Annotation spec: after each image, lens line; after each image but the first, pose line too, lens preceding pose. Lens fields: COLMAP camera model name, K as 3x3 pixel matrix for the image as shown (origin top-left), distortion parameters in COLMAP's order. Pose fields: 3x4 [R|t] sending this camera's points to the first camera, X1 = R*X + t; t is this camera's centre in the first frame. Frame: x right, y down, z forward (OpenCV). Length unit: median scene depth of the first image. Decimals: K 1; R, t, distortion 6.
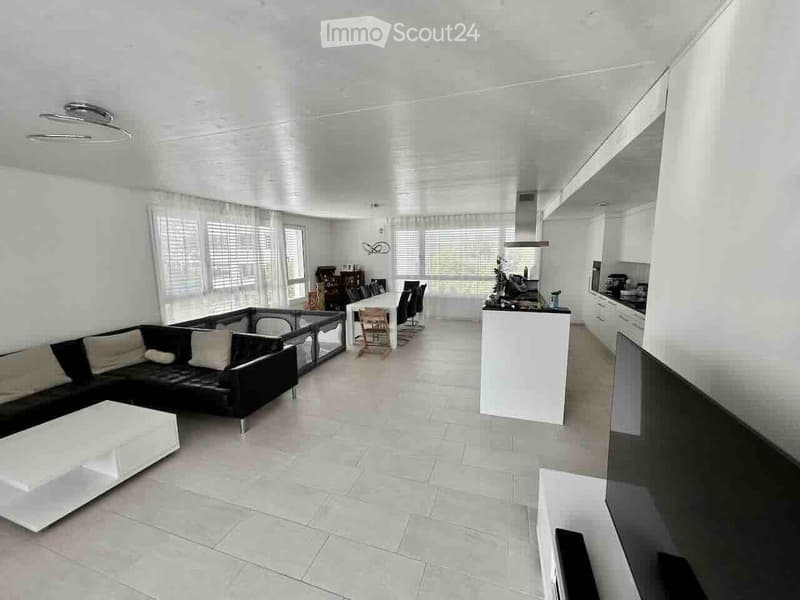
lens RADIAL K [[321.0, 0, 402.0], [0, 321.0, 301.2], [0, 0, 1]] dist [0.002052, 0.000248]
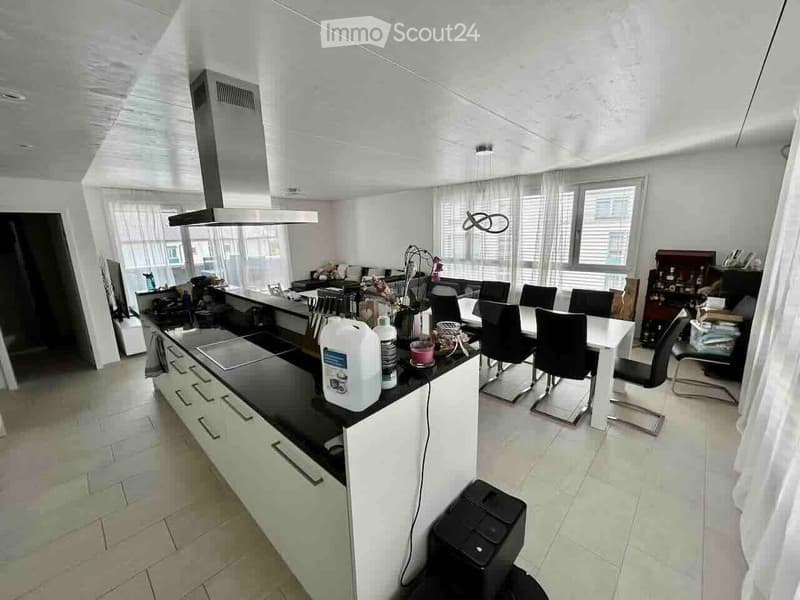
lens RADIAL K [[321.0, 0, 399.5], [0, 321.0, 299.5], [0, 0, 1]] dist [0.002052, 0.000248]
pose [[-0.416147, 0.207607, -0.885280, 0.424631], [-0.109877, 0.954972, 0.275601, -0.131532], [0.902634, 0.211963, -0.374597, 0.846872]]
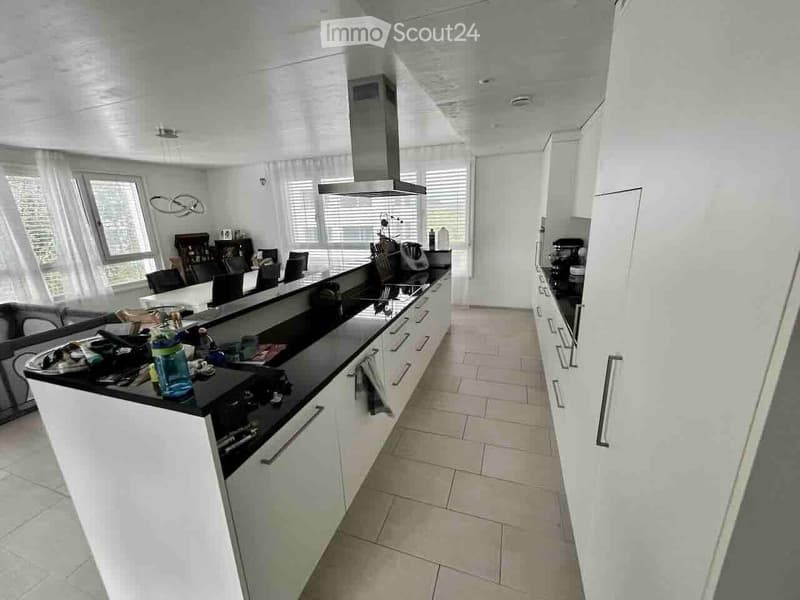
lens RADIAL K [[321.0, 0, 399.2], [0, 321.0, 299.5], [0, 0, 1]] dist [0.002052, 0.000248]
pose [[0.999625, -0.023307, -0.014393, 0.257107], [0.024823, 0.992925, 0.116117, -0.035245], [0.011585, -0.116431, 0.993131, 0.274790]]
